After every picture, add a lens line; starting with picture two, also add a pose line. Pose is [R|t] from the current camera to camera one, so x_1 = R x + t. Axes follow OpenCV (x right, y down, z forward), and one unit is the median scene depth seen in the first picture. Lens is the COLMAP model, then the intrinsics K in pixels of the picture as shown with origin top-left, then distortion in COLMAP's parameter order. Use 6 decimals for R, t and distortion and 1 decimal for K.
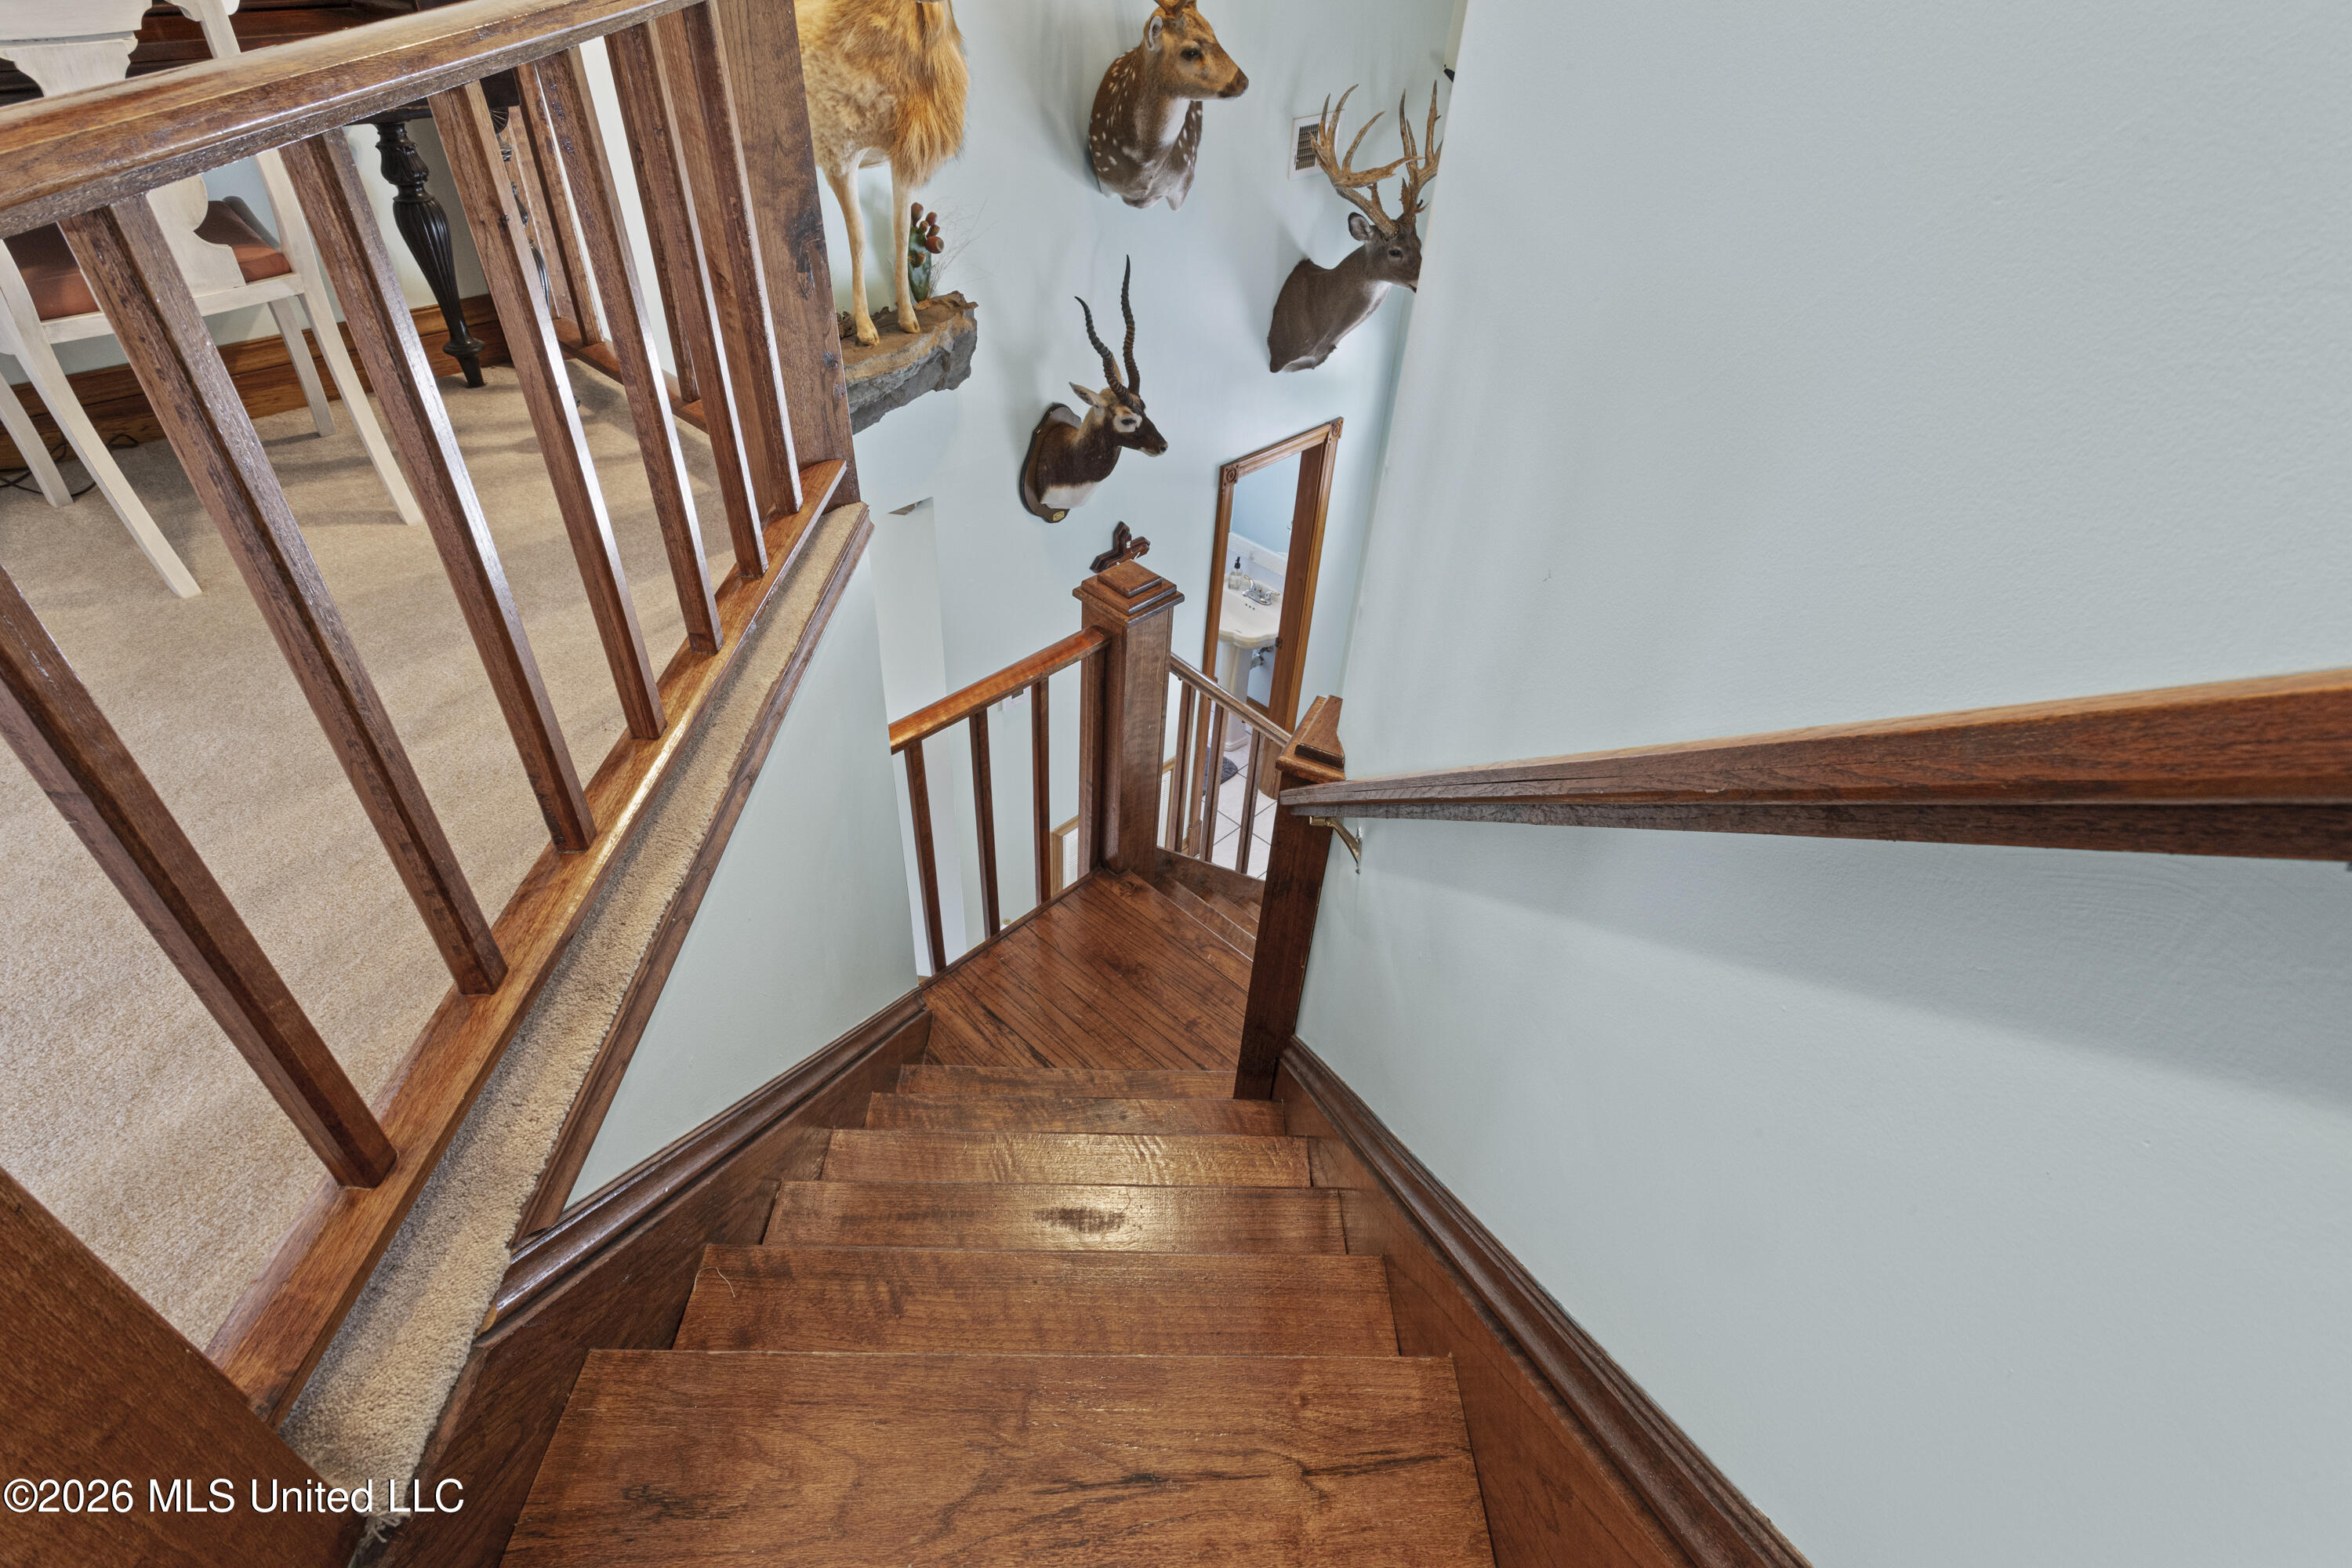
lens RADIAL K [[1142.8, 0, 1170.2], [0, 1142.8, 758.3], [0, 0, 1]] dist [-0.001434, 0.000168]
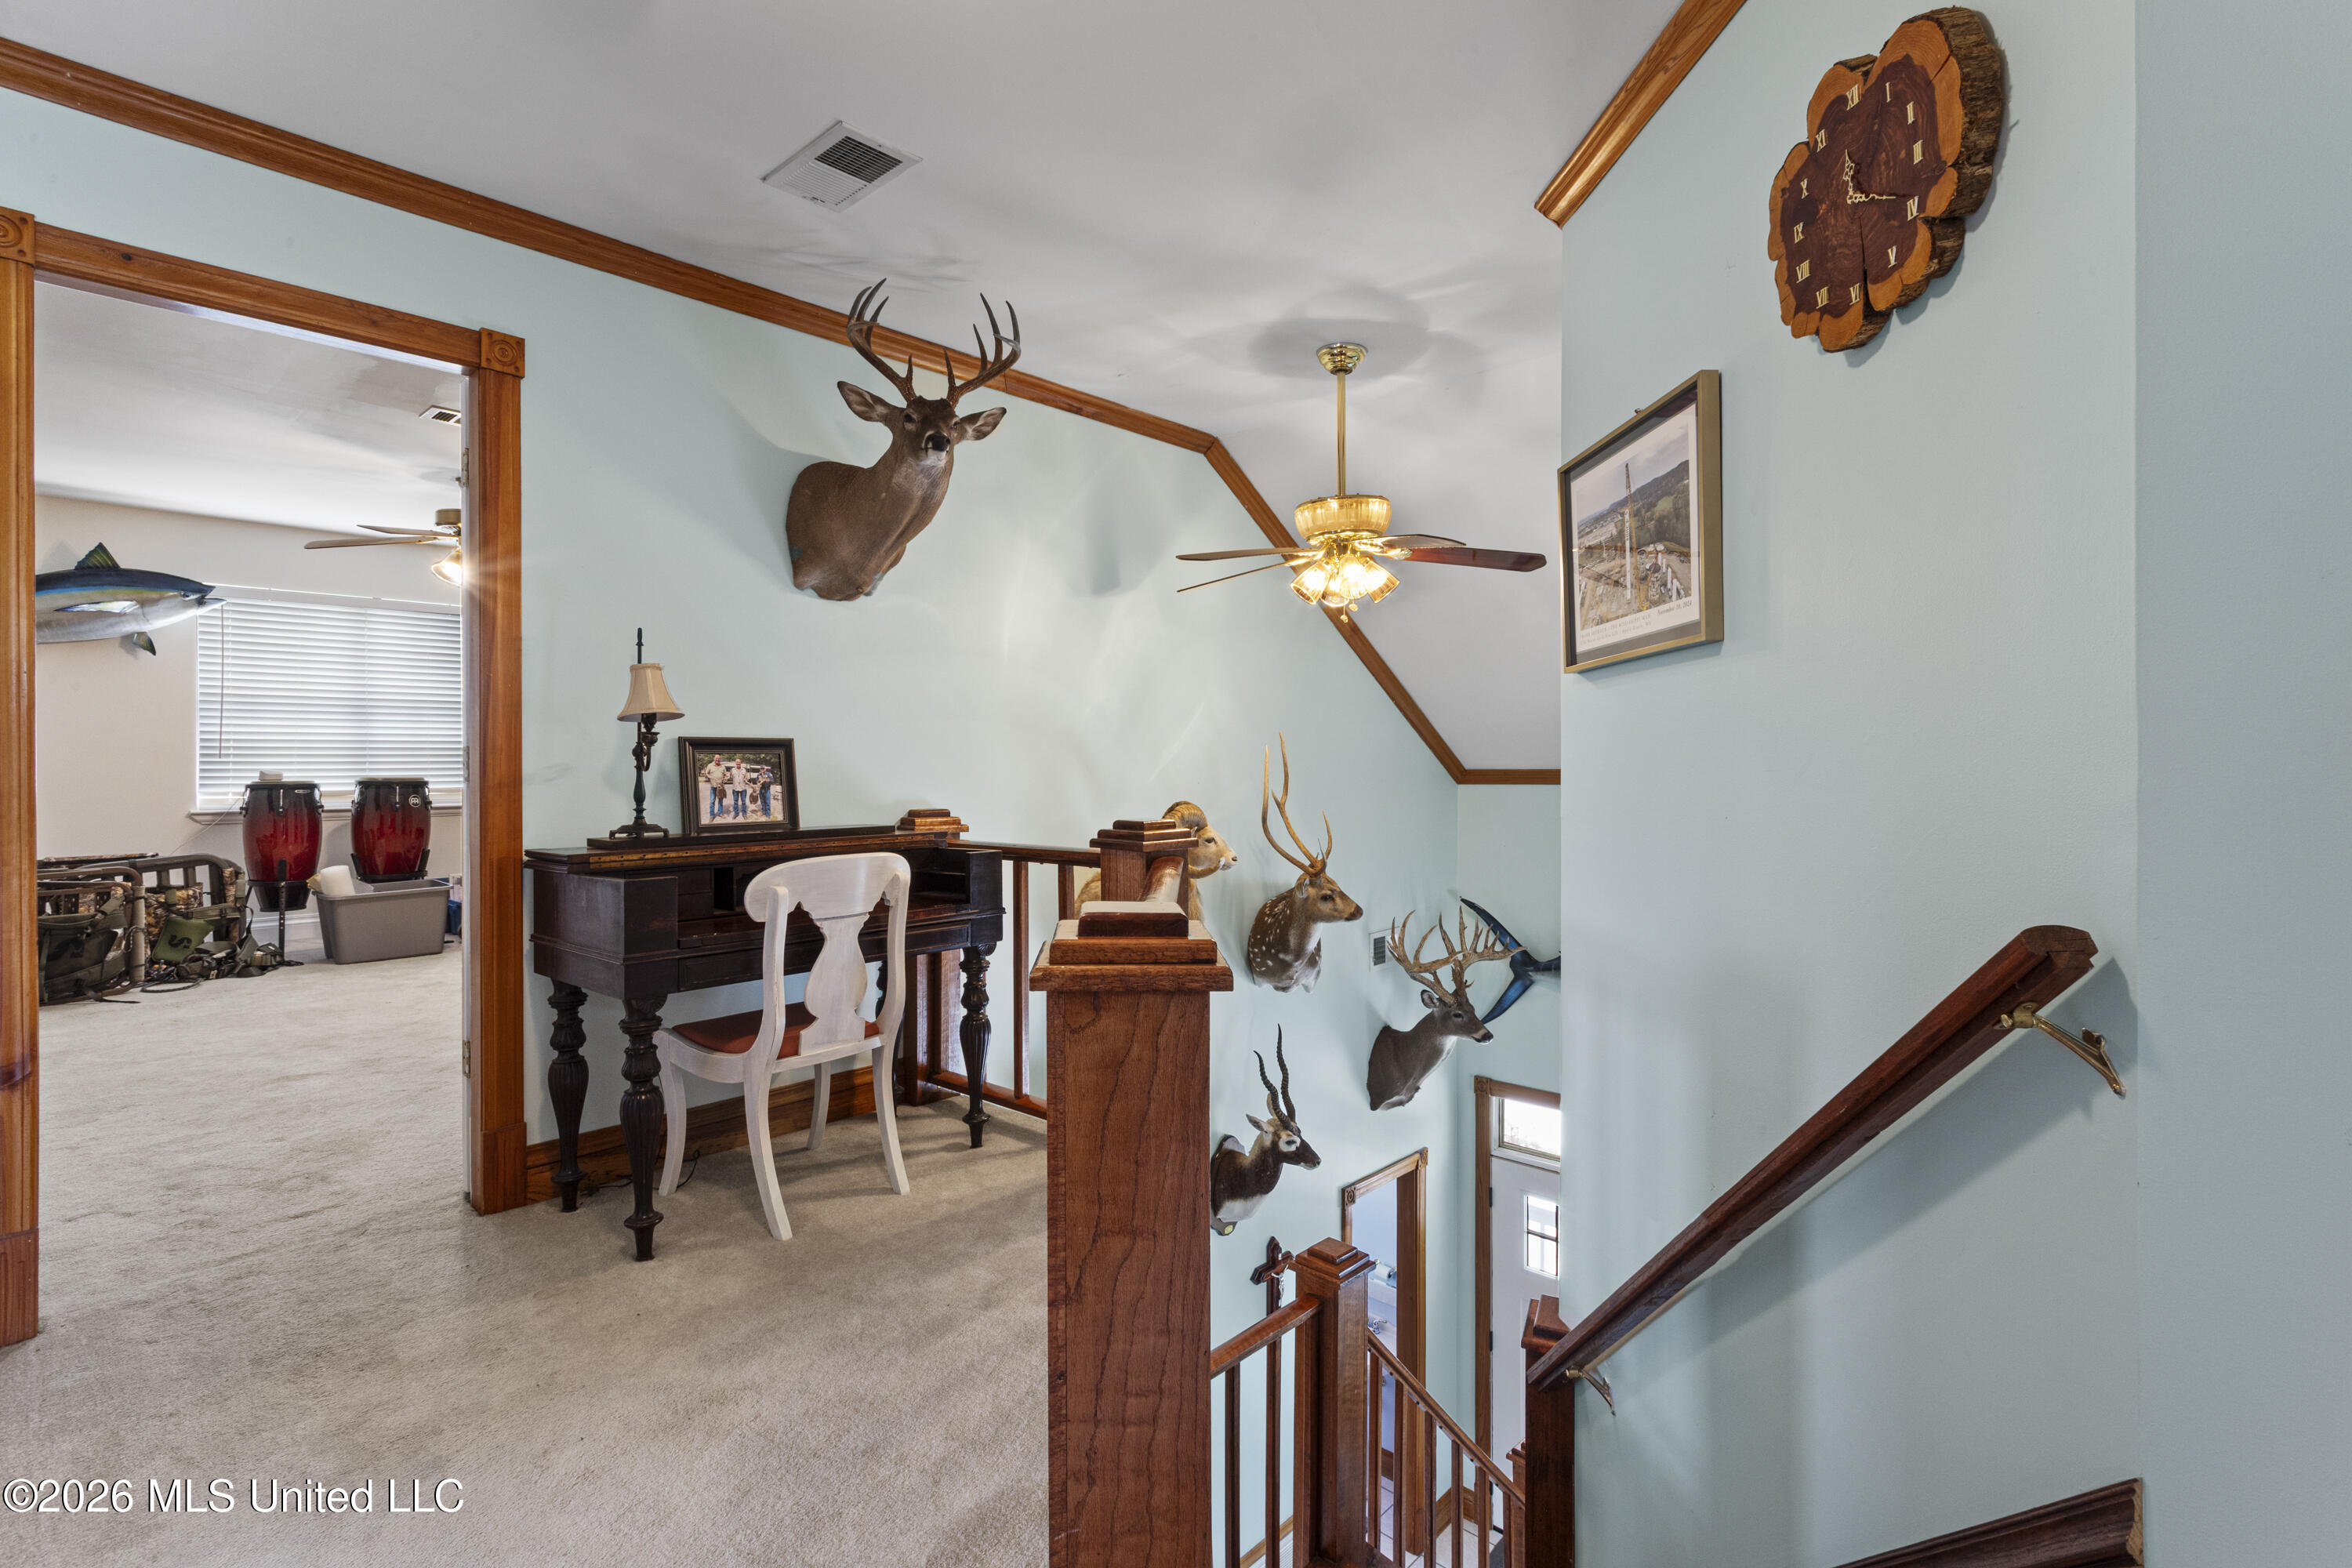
lens RADIAL K [[1103.7, 0, 1176.0], [0, 1103.7, 784.0], [0, 0, 1]] dist [0.001803, 0.000803]
pose [[0.998321, -0.052251, 0.024984, -0.173579], [0.056554, 0.786430, -0.615085, 0.147366], [0.012491, 0.615465, 0.788065, -0.238848]]
